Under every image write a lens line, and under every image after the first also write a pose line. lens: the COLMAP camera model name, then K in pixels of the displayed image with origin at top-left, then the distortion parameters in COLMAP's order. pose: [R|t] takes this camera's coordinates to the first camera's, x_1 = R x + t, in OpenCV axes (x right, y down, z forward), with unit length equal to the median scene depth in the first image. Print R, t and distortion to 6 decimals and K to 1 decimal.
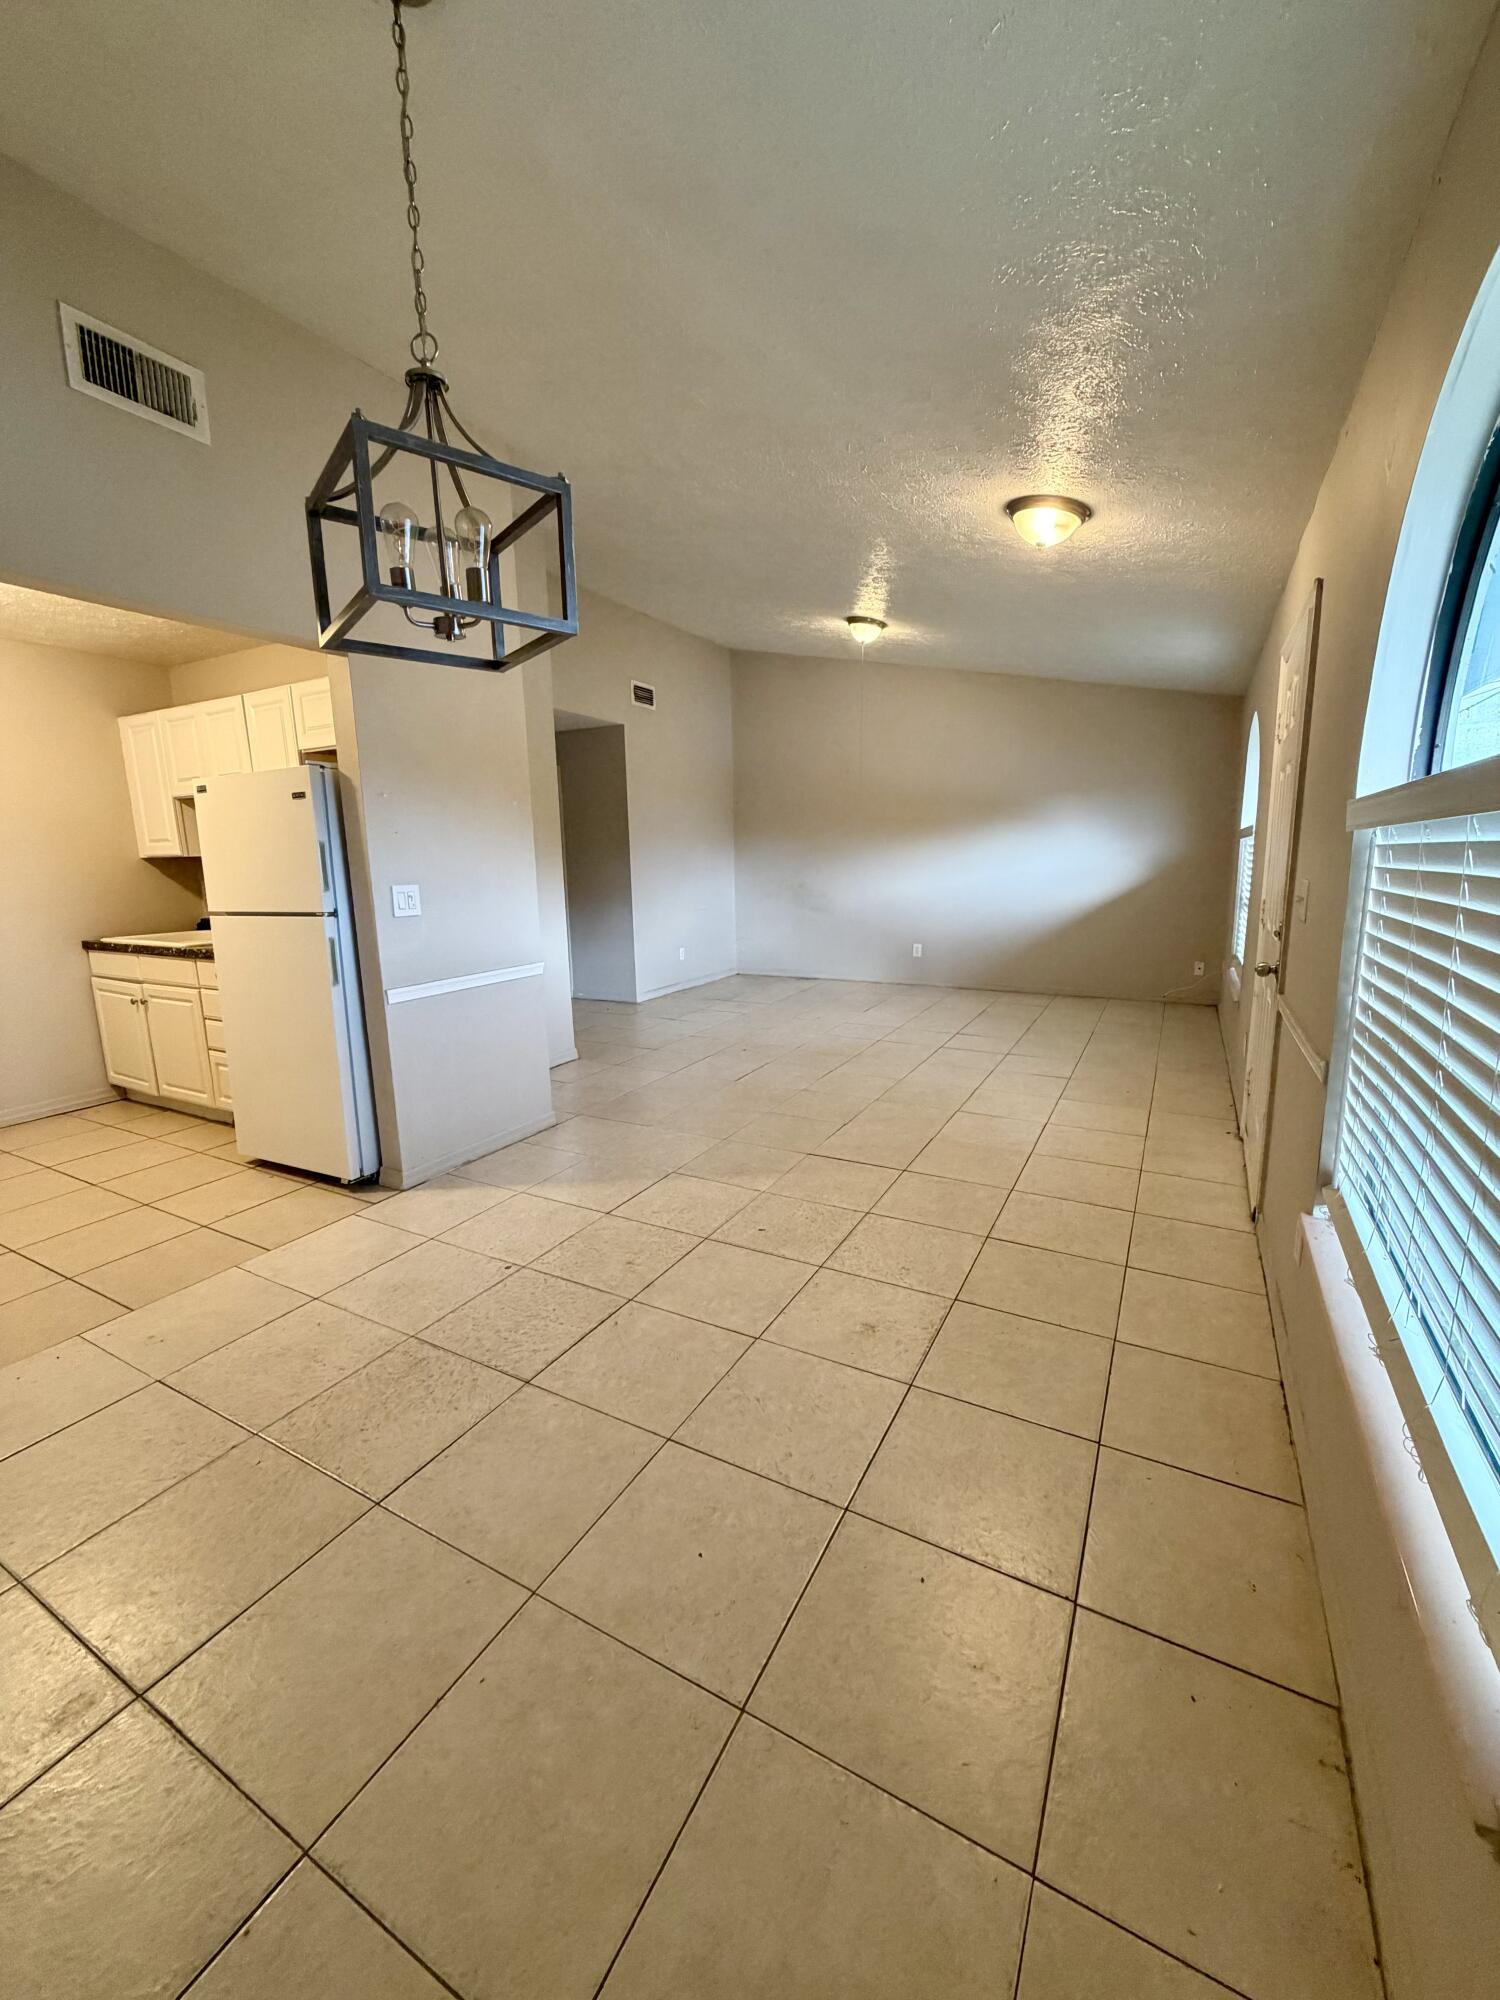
lens RADIAL K [[791.1, 0, 738.7], [0, 791.1, 996.0], [0, 0, 1]] dist [0.000711, 0.000062]
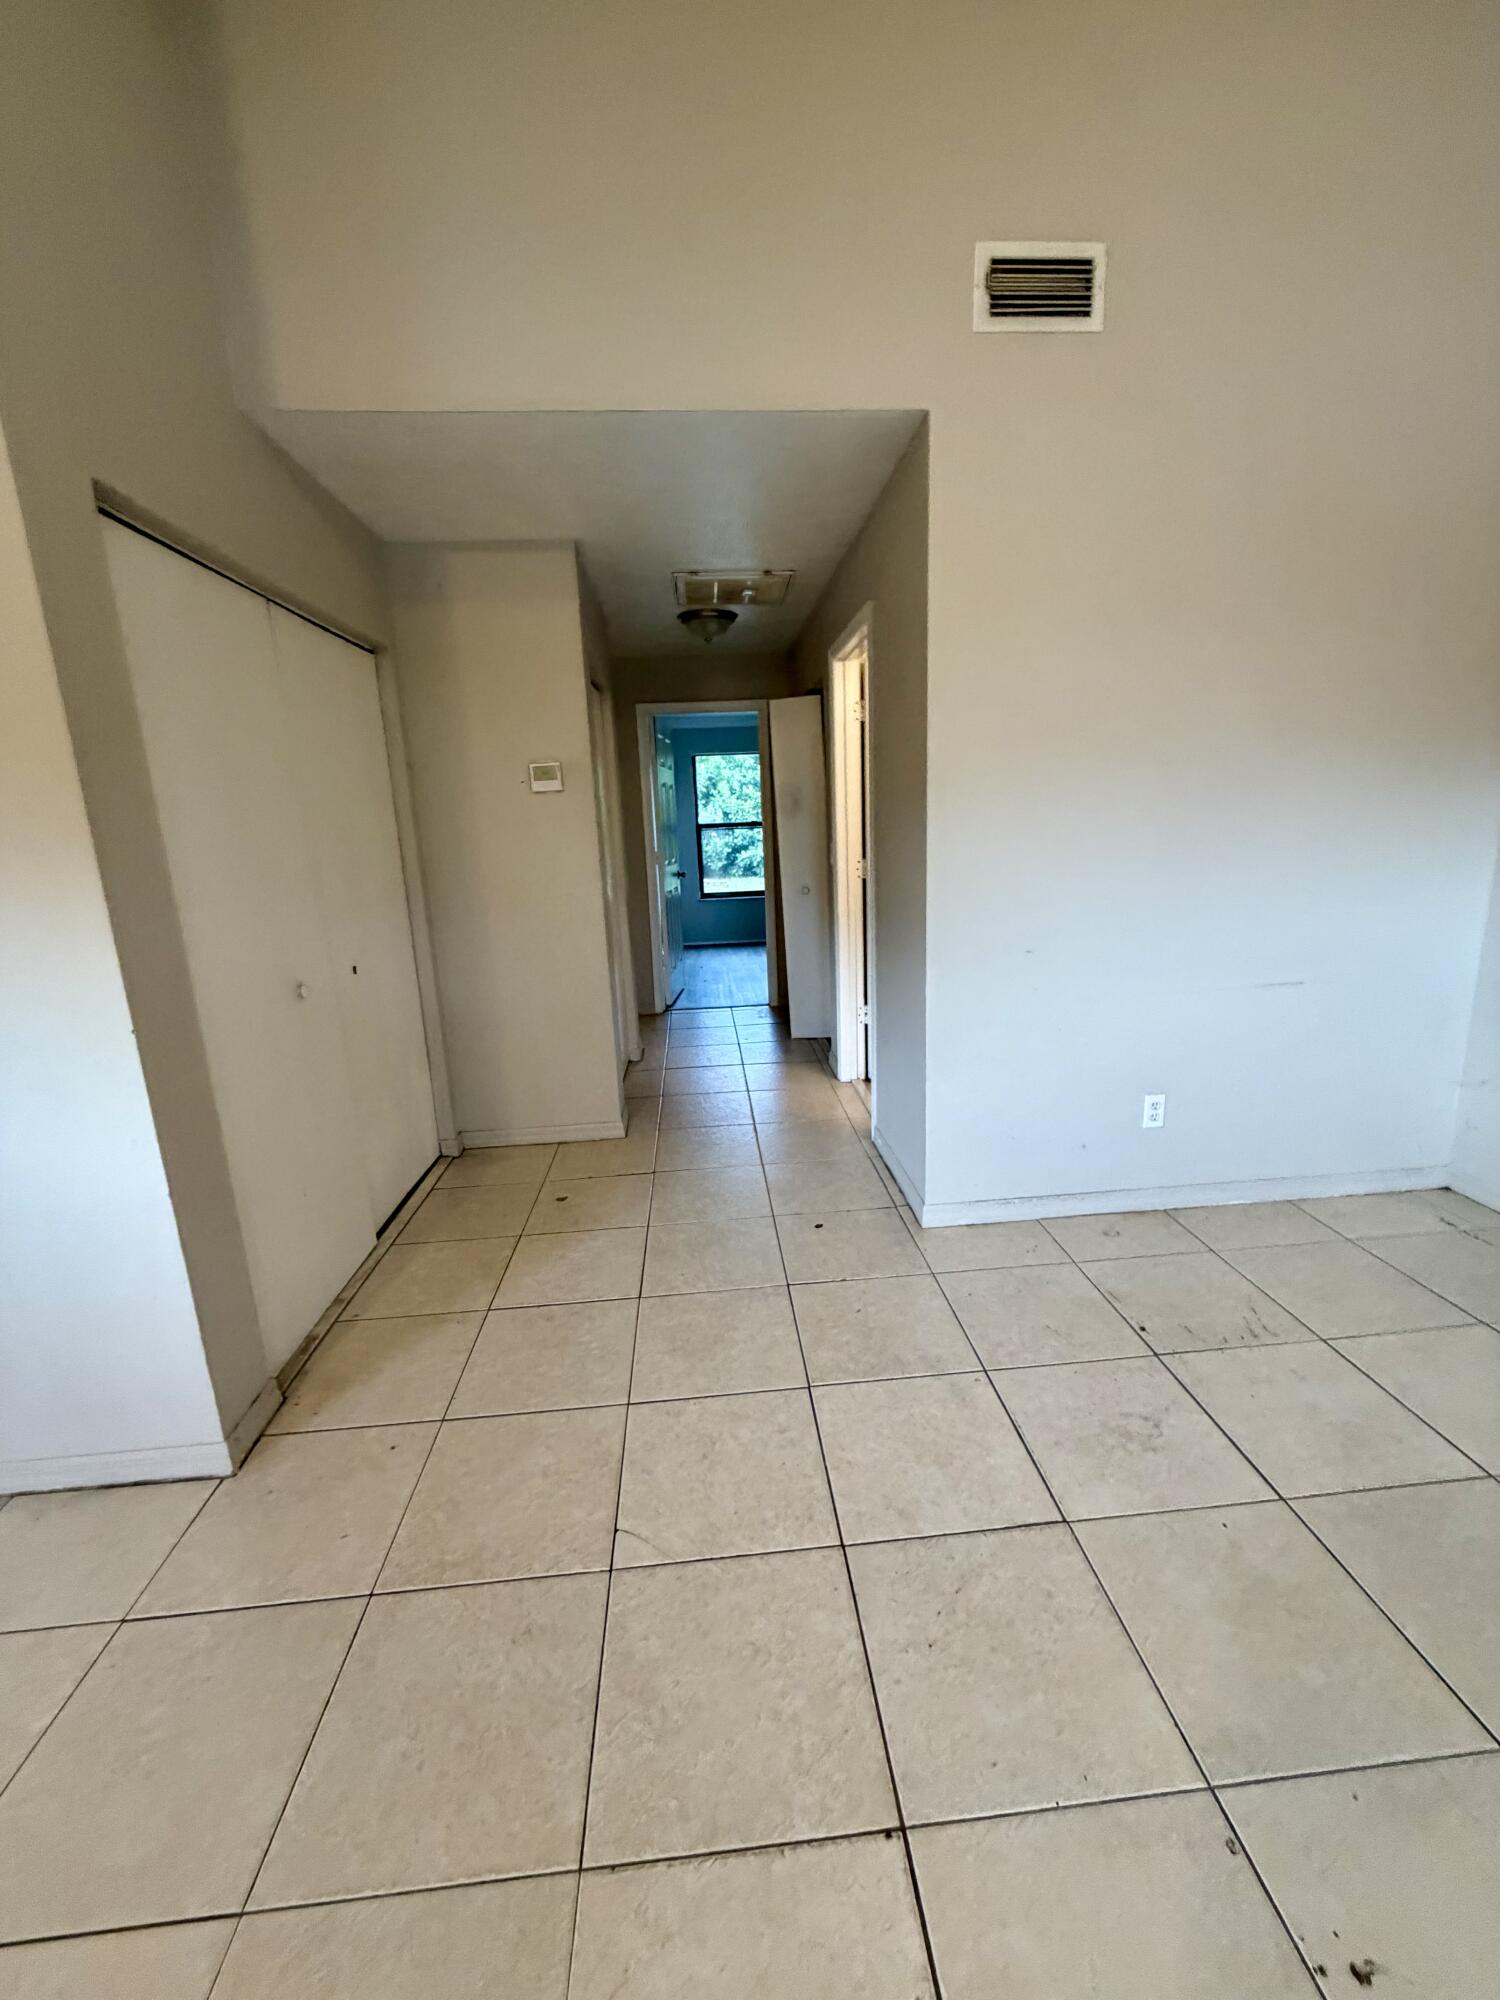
lens RADIAL K [[812.7, 0, 757.7], [0, 812.7, 996.9], [0, 0, 1]] dist [0.002237, 0.000464]
pose [[0.546052, 0.186009, -0.816840, 0.125896], [-0.115349, 0.982446, 0.146611, -0.149472], [0.829772, 0.014165, 0.557922, 0.749231]]
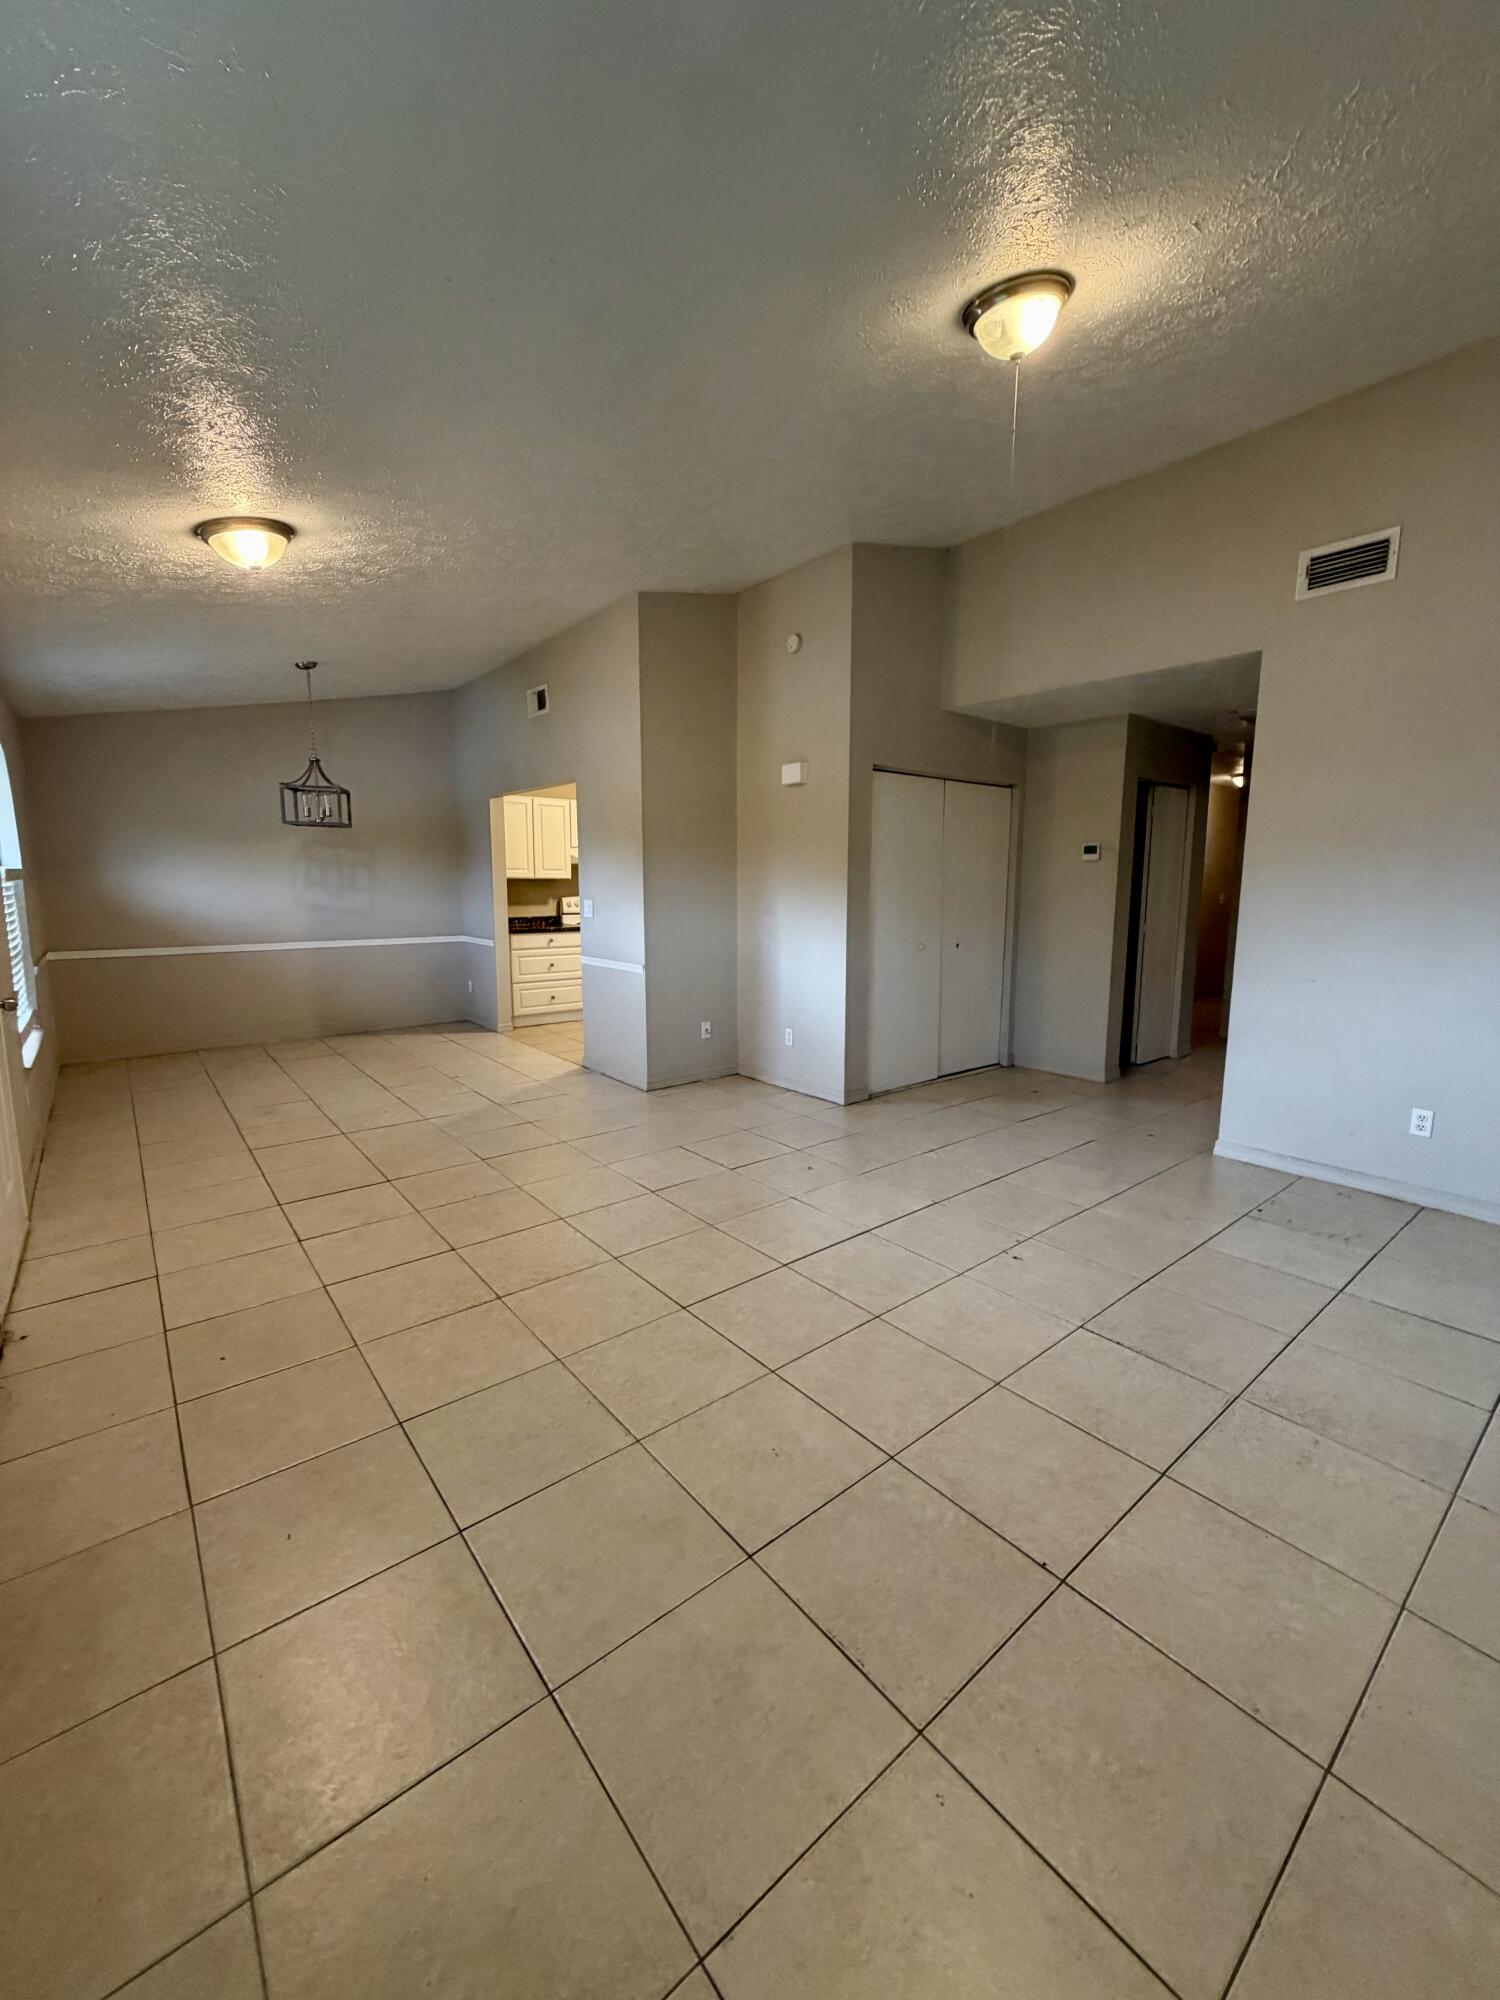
lens RADIAL K [[812.7, 0, 757.7], [0, 812.7, 996.9], [0, 0, 1]] dist [0.002237, 0.000464]
pose [[-0.361803, 0.157048, -0.918931, 0.516131], [-0.154272, 0.962032, 0.225154, -0.183846], [0.919401, 0.223226, -0.323838, 0.897978]]
